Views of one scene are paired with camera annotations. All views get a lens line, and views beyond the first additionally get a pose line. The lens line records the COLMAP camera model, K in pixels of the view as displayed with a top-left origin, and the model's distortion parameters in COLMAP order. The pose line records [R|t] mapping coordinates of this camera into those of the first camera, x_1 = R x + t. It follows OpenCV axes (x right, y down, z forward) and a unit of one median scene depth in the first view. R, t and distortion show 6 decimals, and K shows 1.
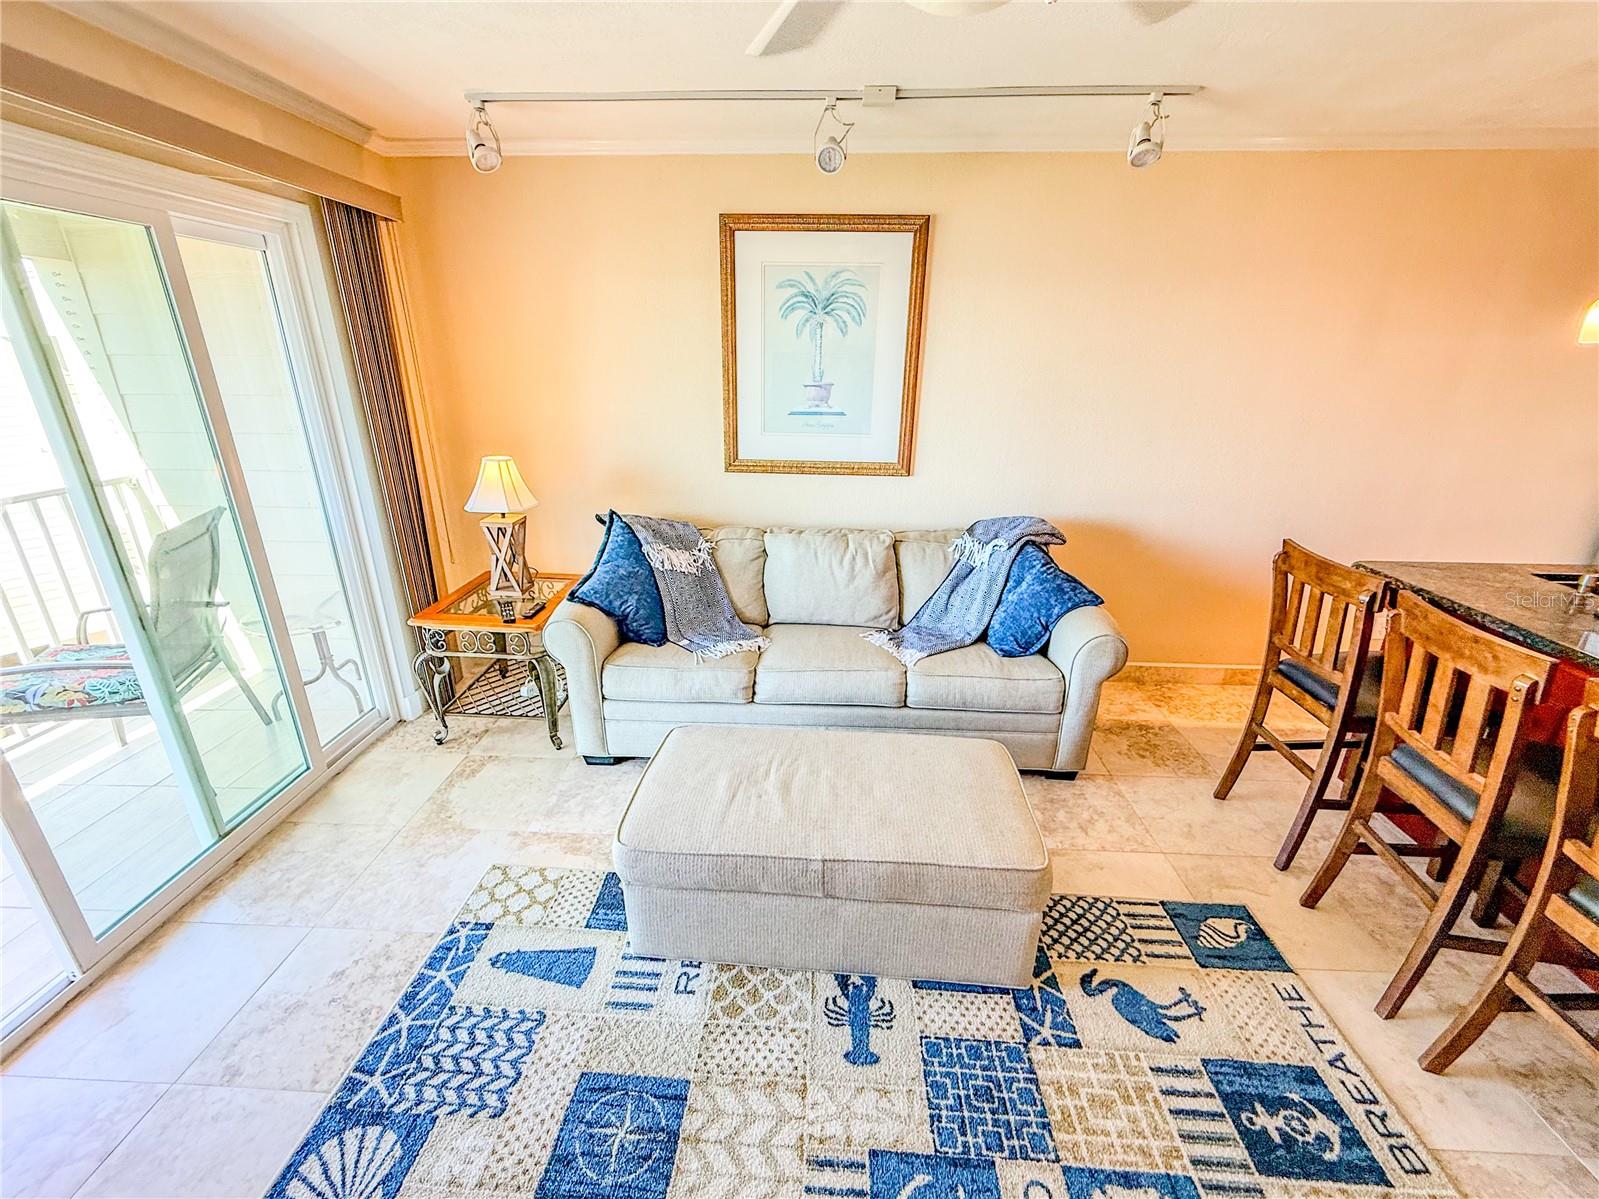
lens RADIAL K [[651.1, 0, 799.5], [0, 651.1, 599.5], [0, 0, 1]] dist [0.013381, -0.000039]
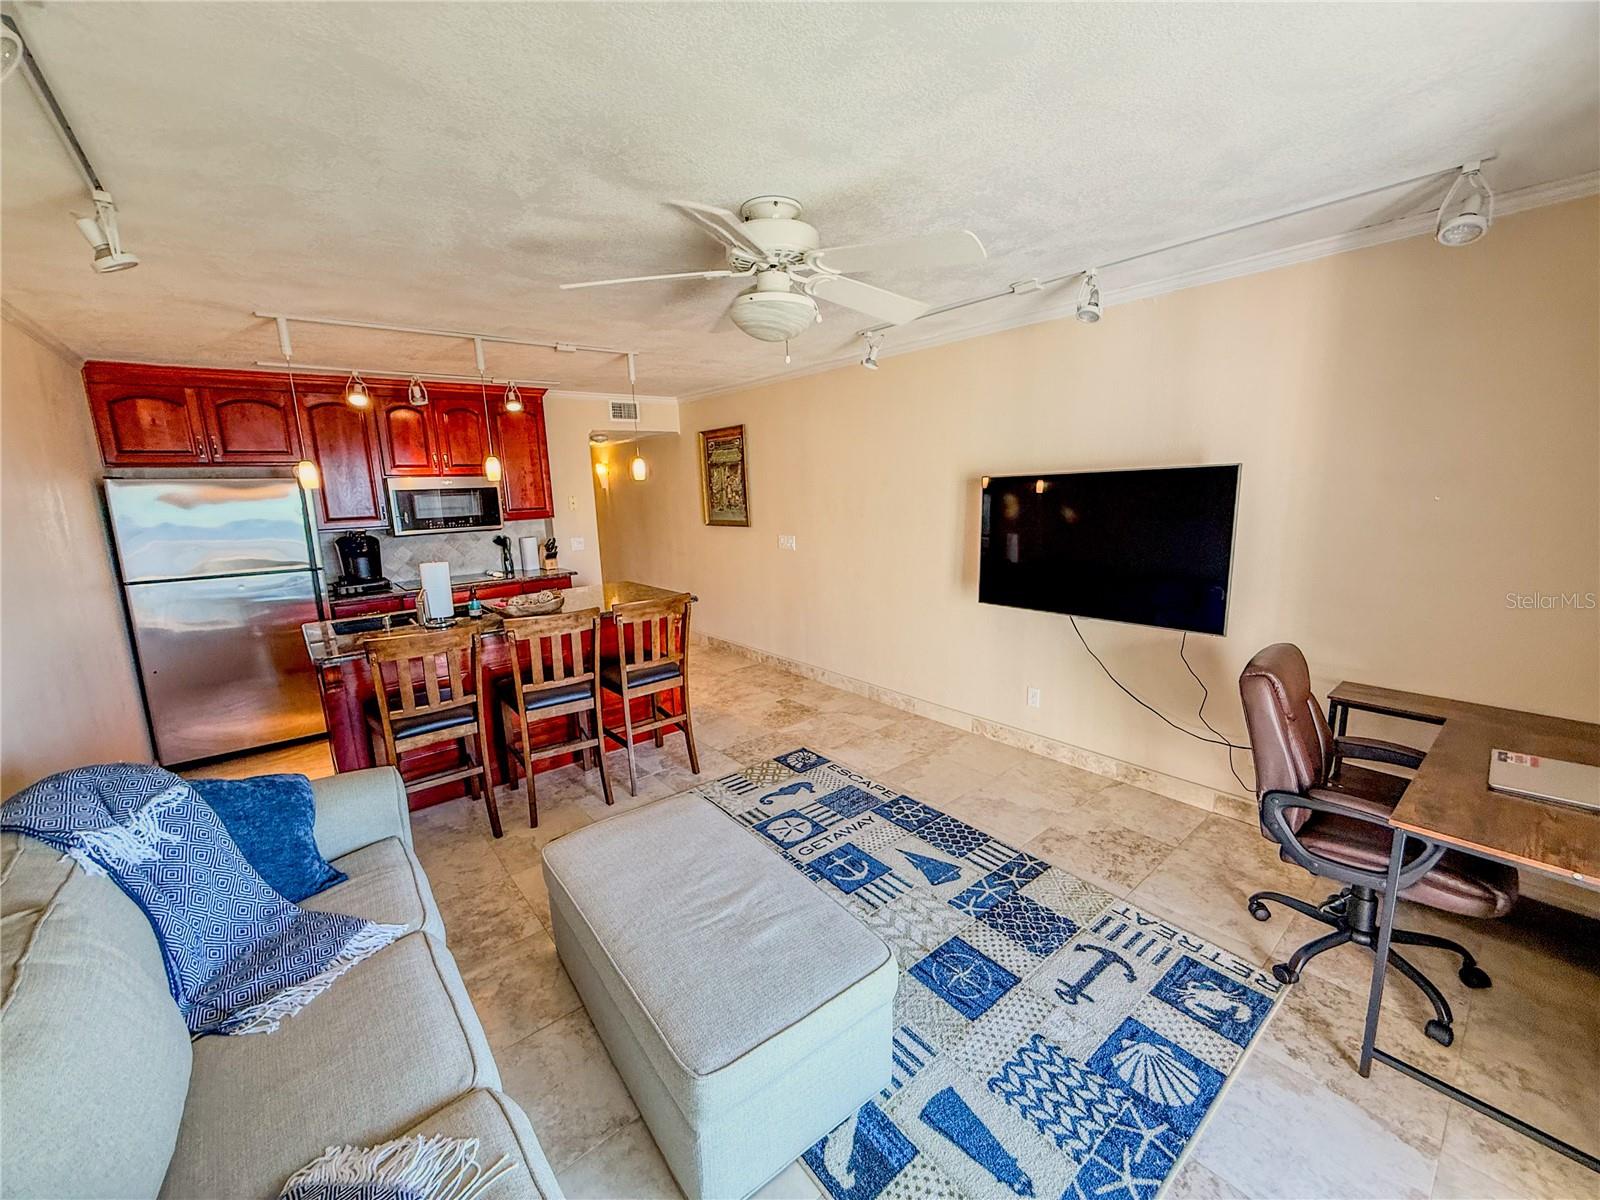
lens RADIAL K [[651.5, 0, 800.0], [0, 651.5, 600.0], [0, 0, 1]] dist [0.013381, -0.000039]
pose [[-0.669764, -0.113367, 0.733869, -0.875502], [0.292729, 0.867940, 0.401236, -0.530579], [-0.682441, 0.483559, -0.548129, 1.425419]]
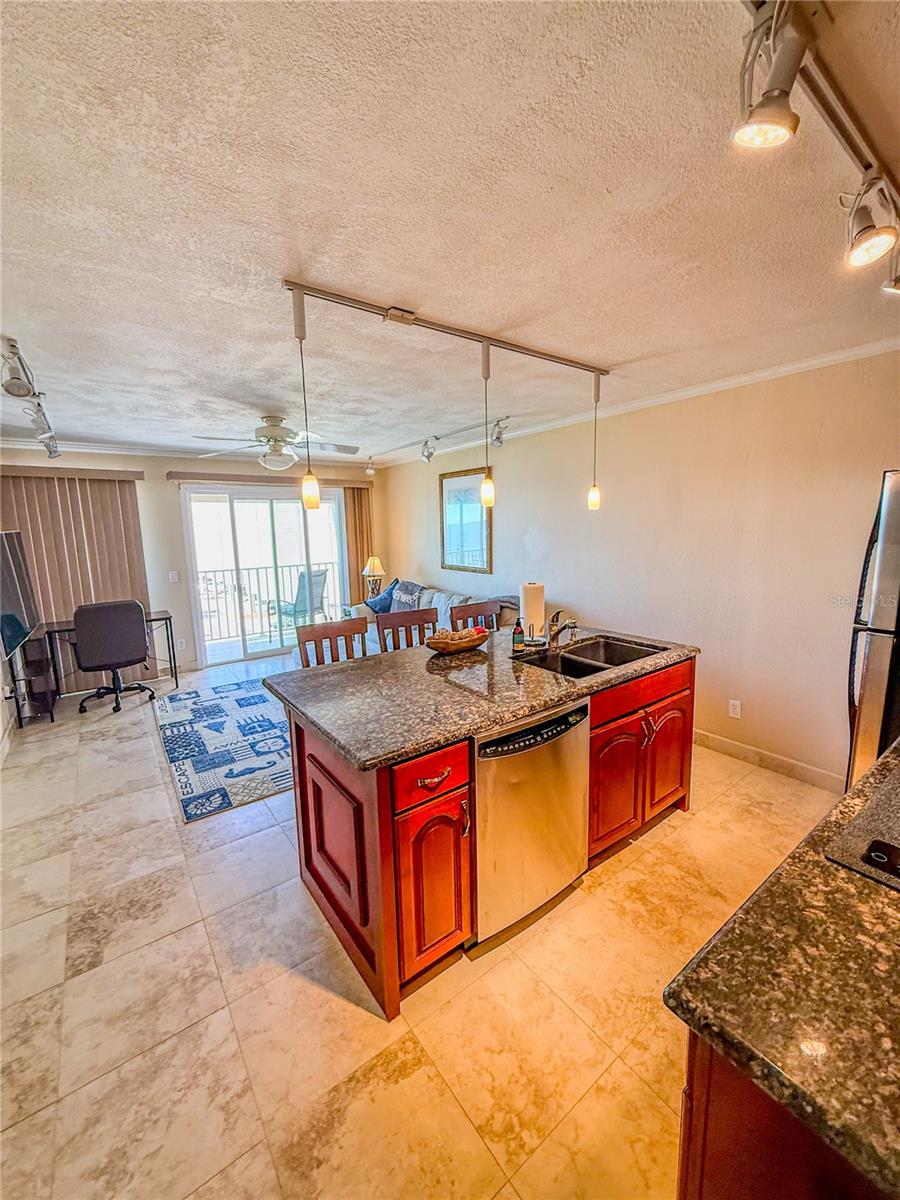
lens RADIAL K [[488.6, 0, 450.0], [0, 488.6, 600.0], [0, 0, 1]] dist [0.013381, -0.000039]
pose [[0.627609, 0.099631, -0.772127, 2.510243], [-0.252668, 0.964159, -0.080967, 0.105068], [0.736387, 0.245907, 0.630289, -0.182698]]
